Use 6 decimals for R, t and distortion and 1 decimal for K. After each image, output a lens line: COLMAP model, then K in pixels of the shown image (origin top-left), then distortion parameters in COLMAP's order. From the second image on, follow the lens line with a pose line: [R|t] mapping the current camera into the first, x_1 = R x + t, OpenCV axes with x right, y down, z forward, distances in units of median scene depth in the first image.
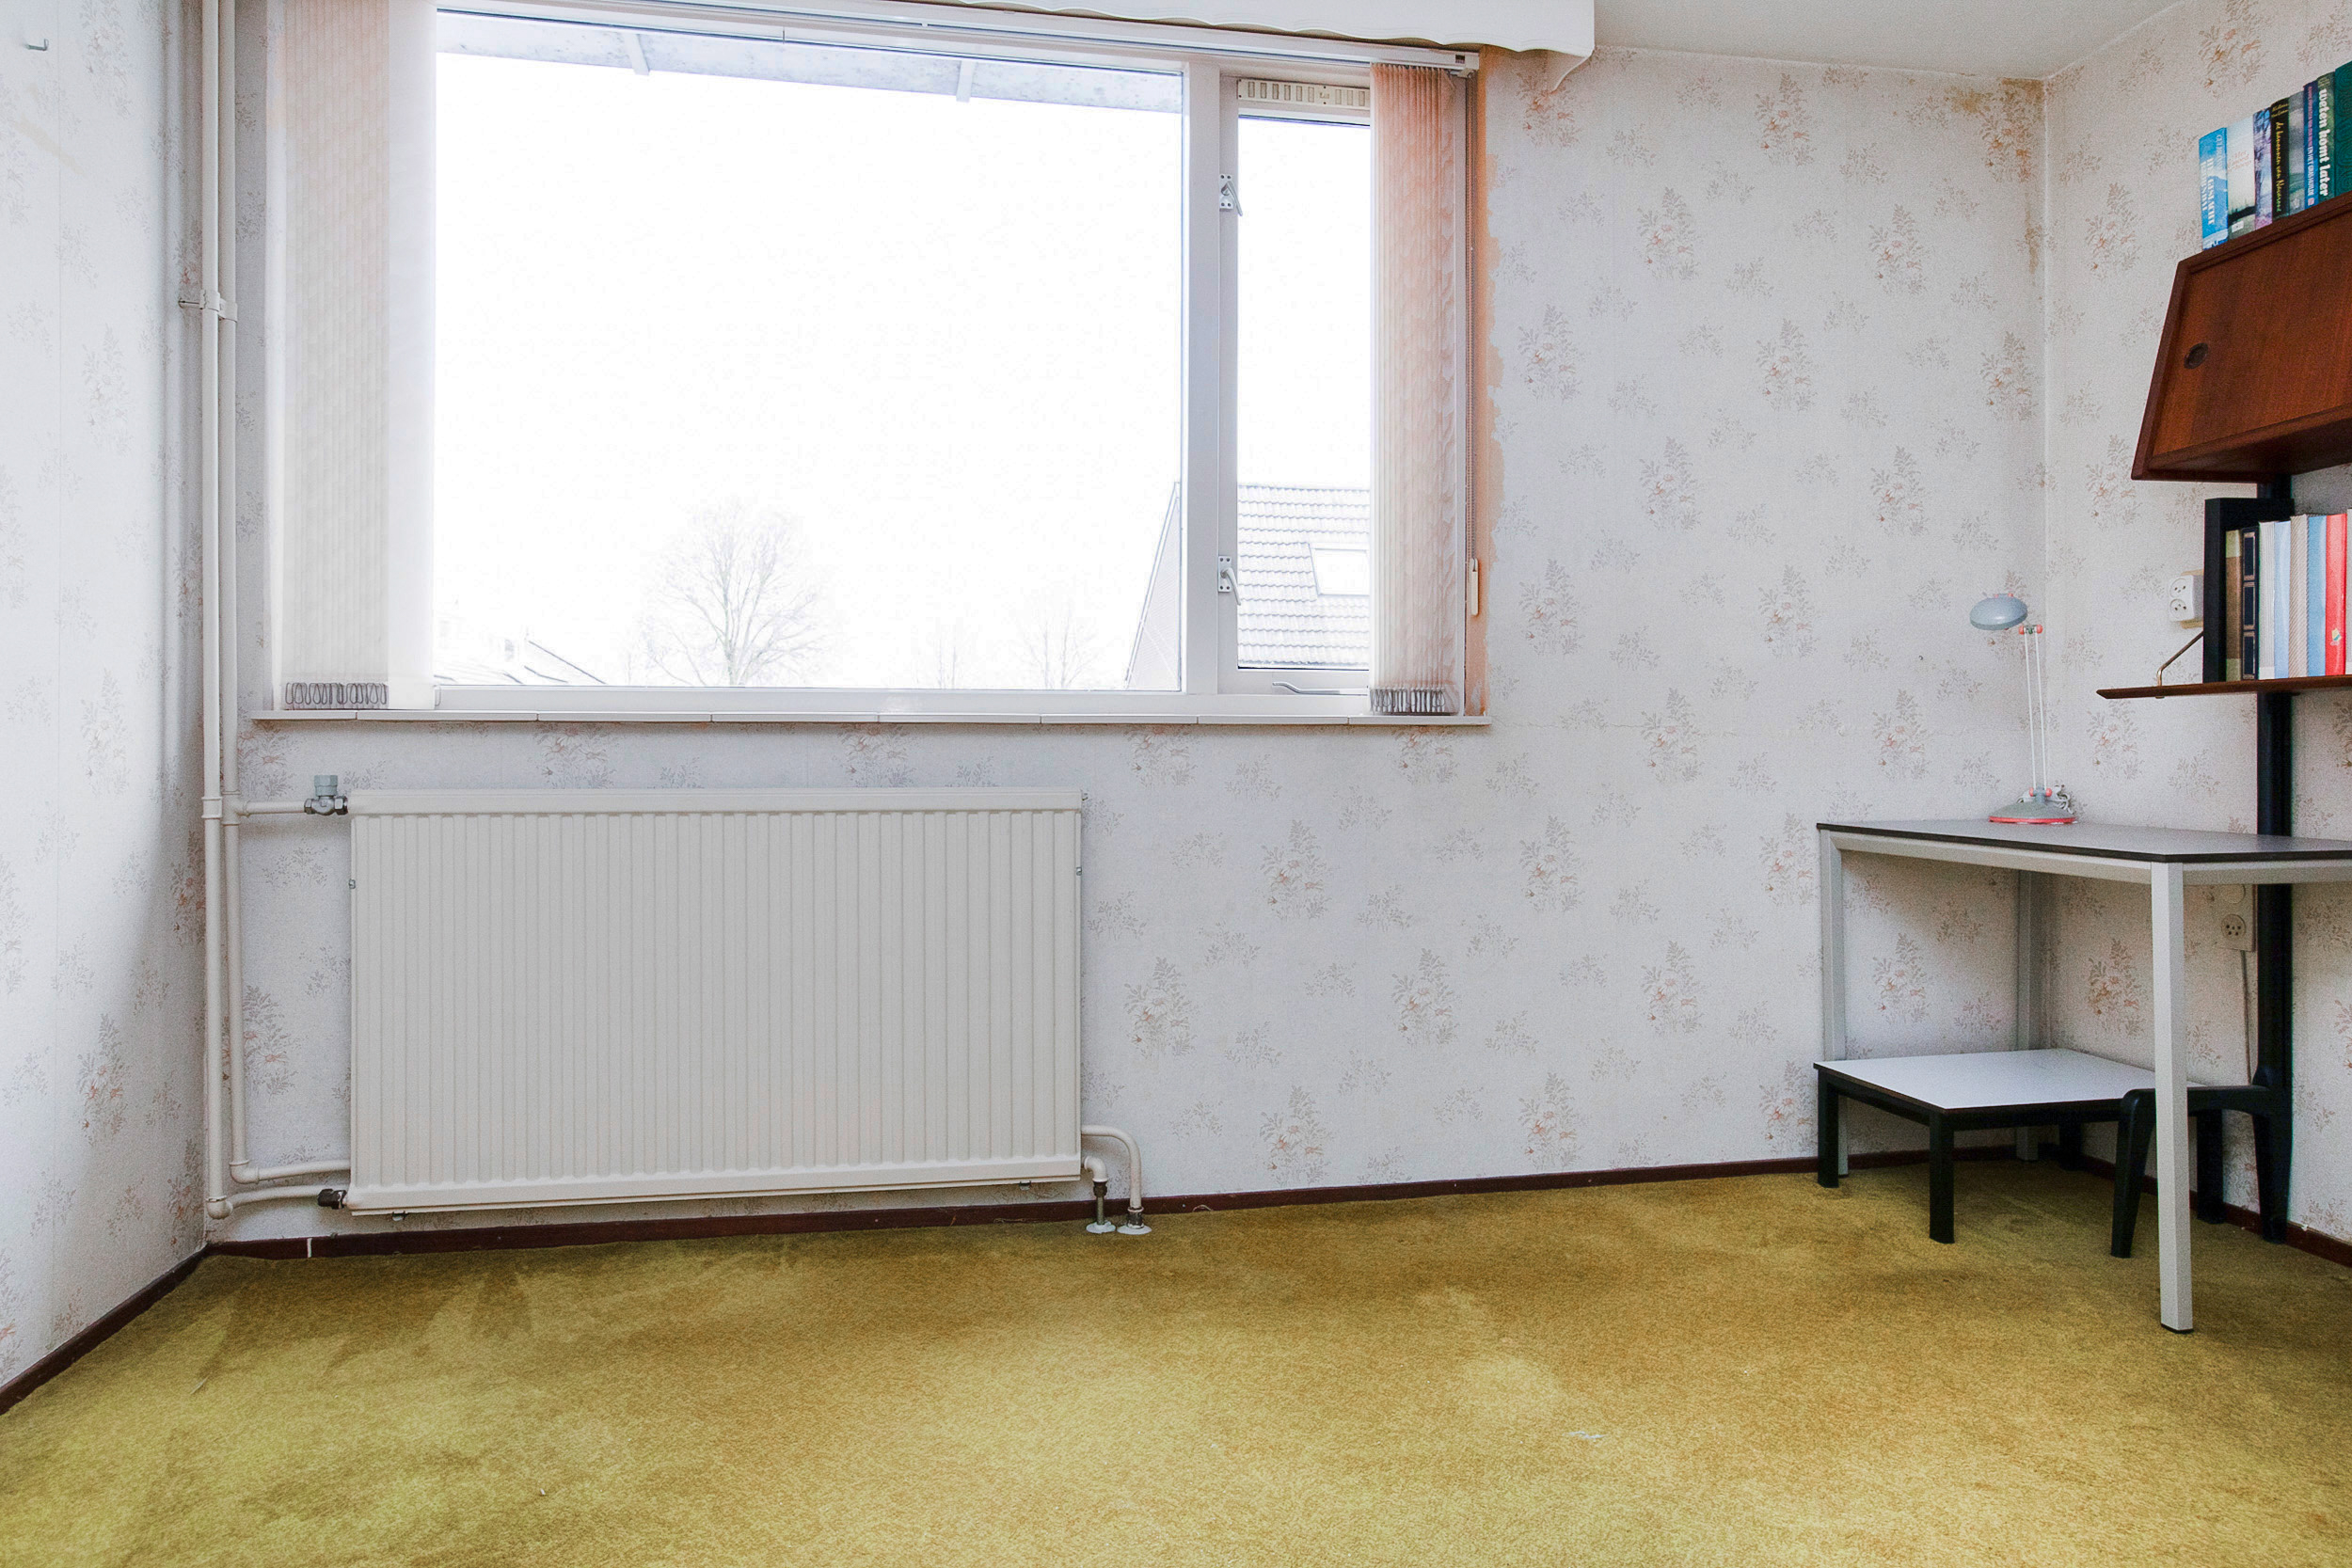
lens RADIAL K [[1492.4, 0, 1176.0], [0, 1492.4, 784.0], [0, 0, 1]] dist [-0.055248, 0.057604]
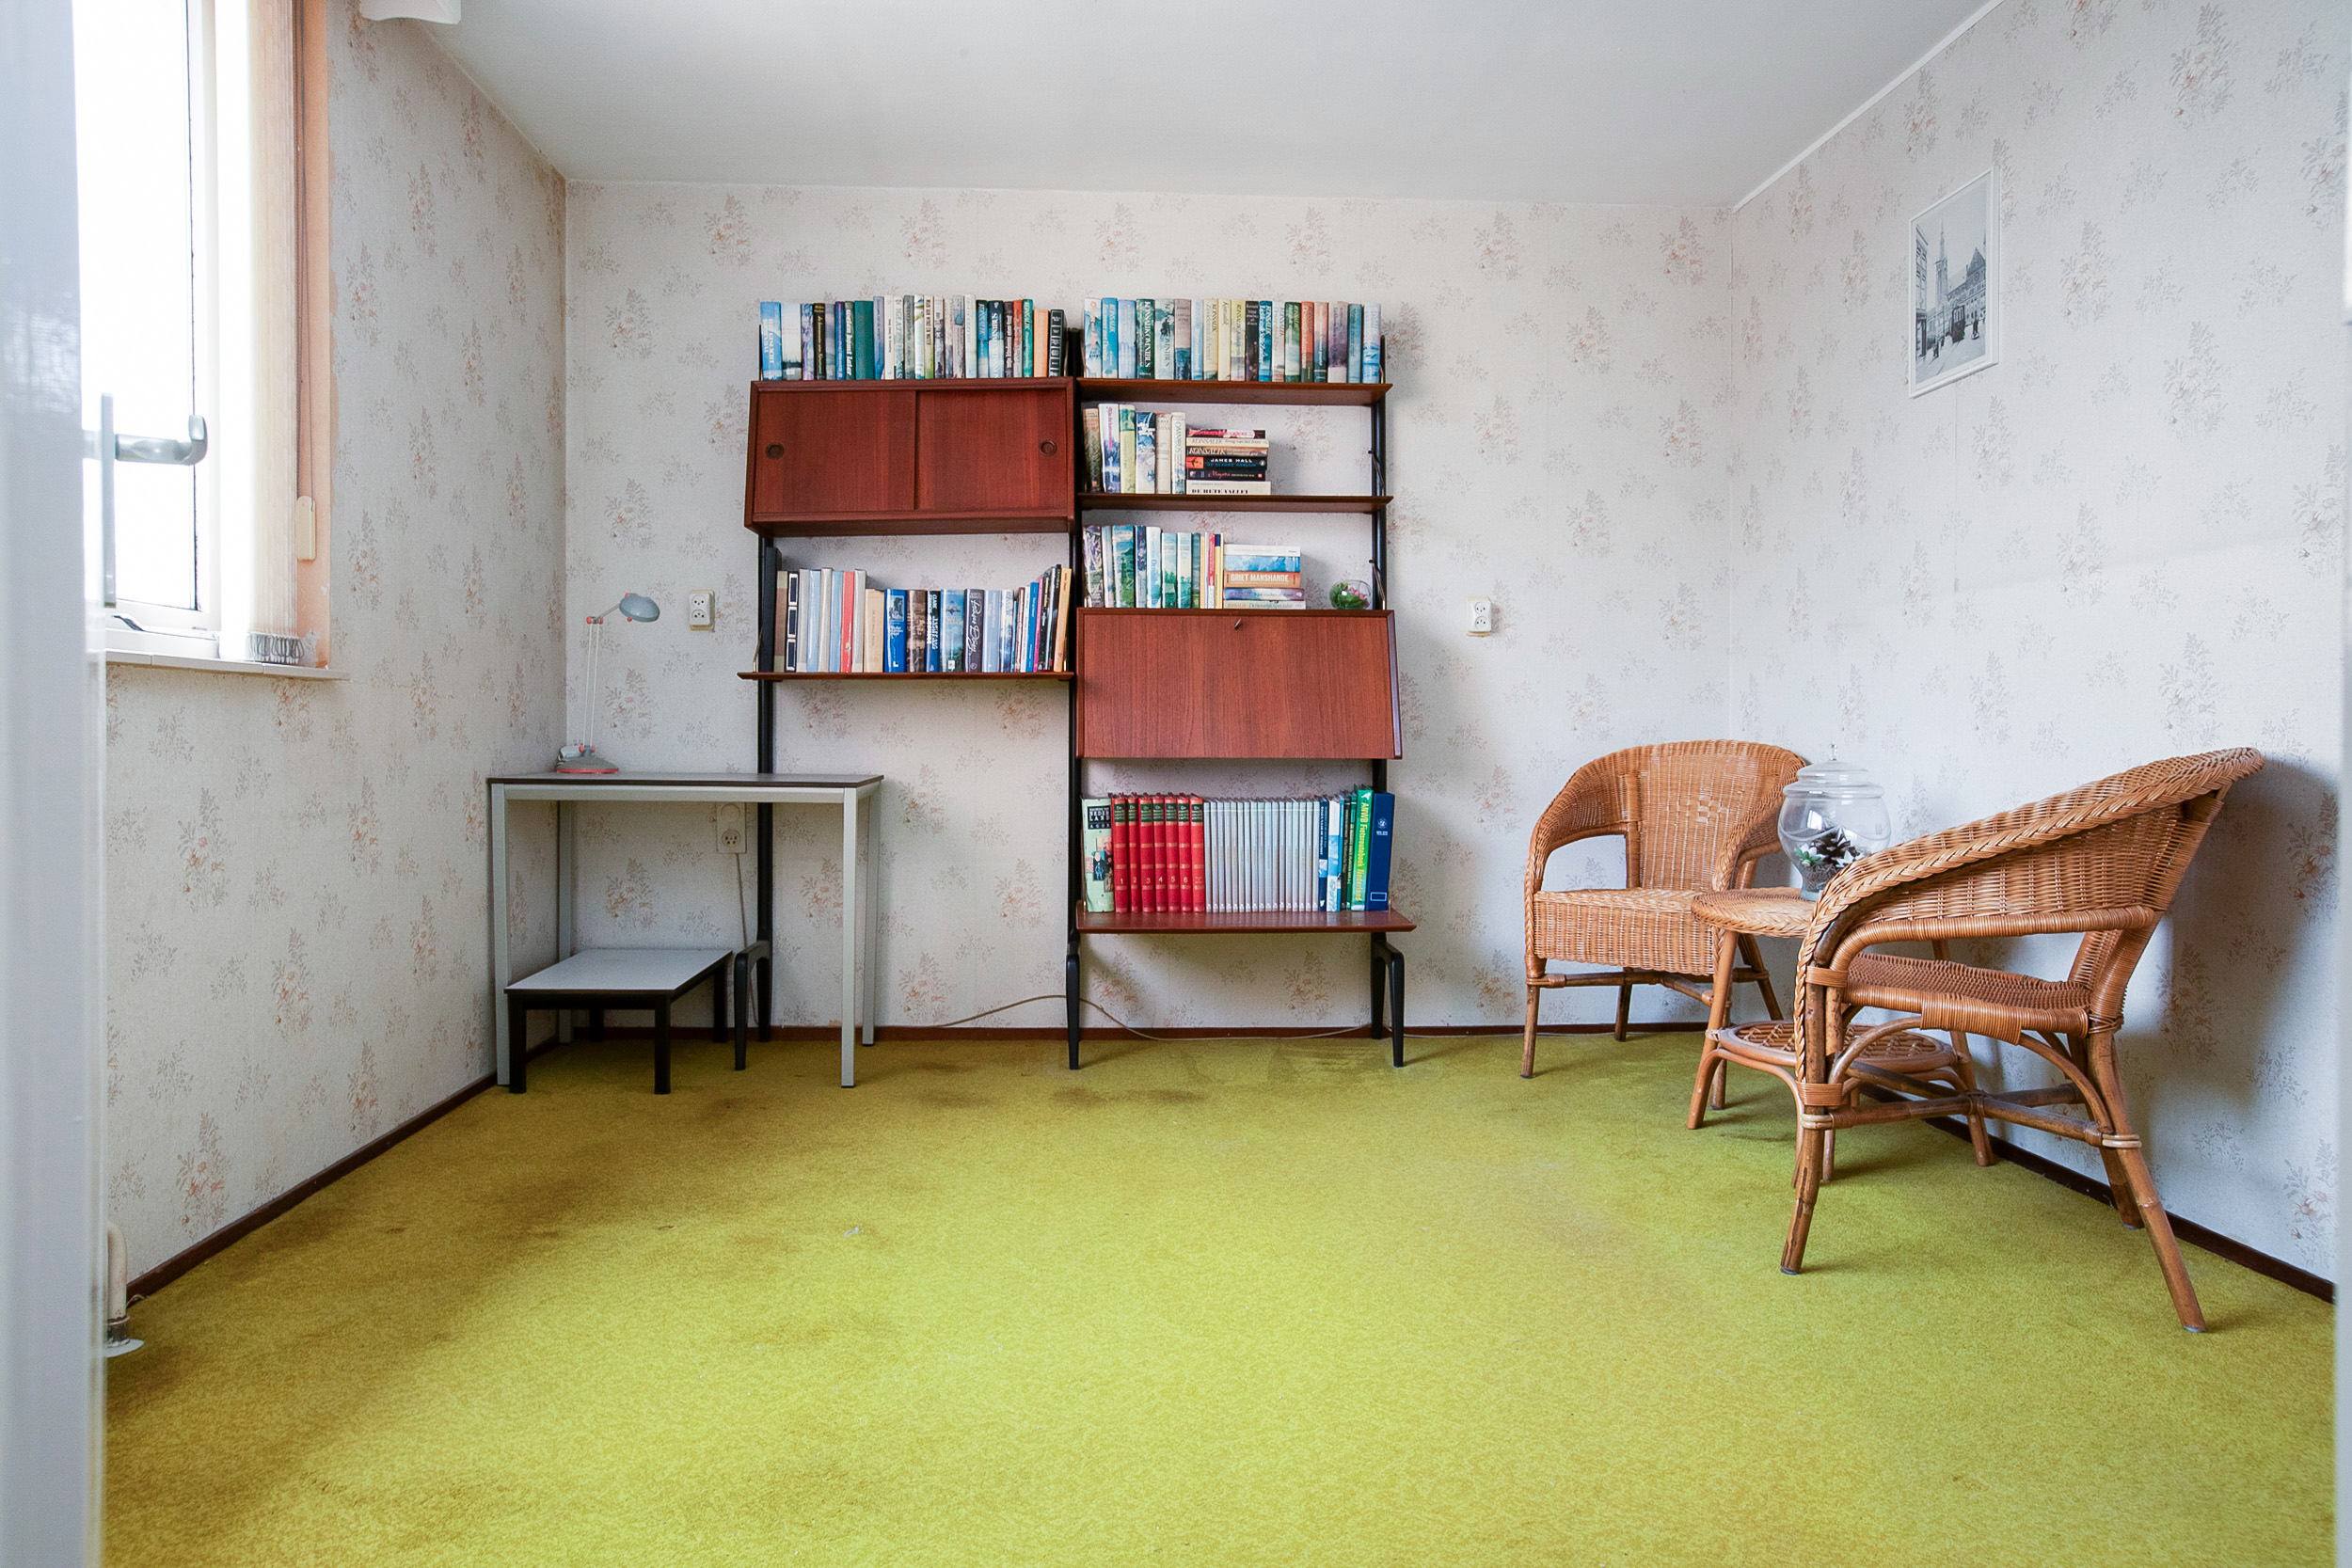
lens RADIAL K [[1488.3, 0, 1124.1], [0, 1488.3, 792.9], [0, 0, 1]] dist [0.003676, 0.000498]
pose [[0.145620, -0.037298, 0.988637, -0.738694], [0.017348, 0.999232, 0.035143, 0.007414], [-0.989189, 0.012033, 0.146155, 0.425740]]
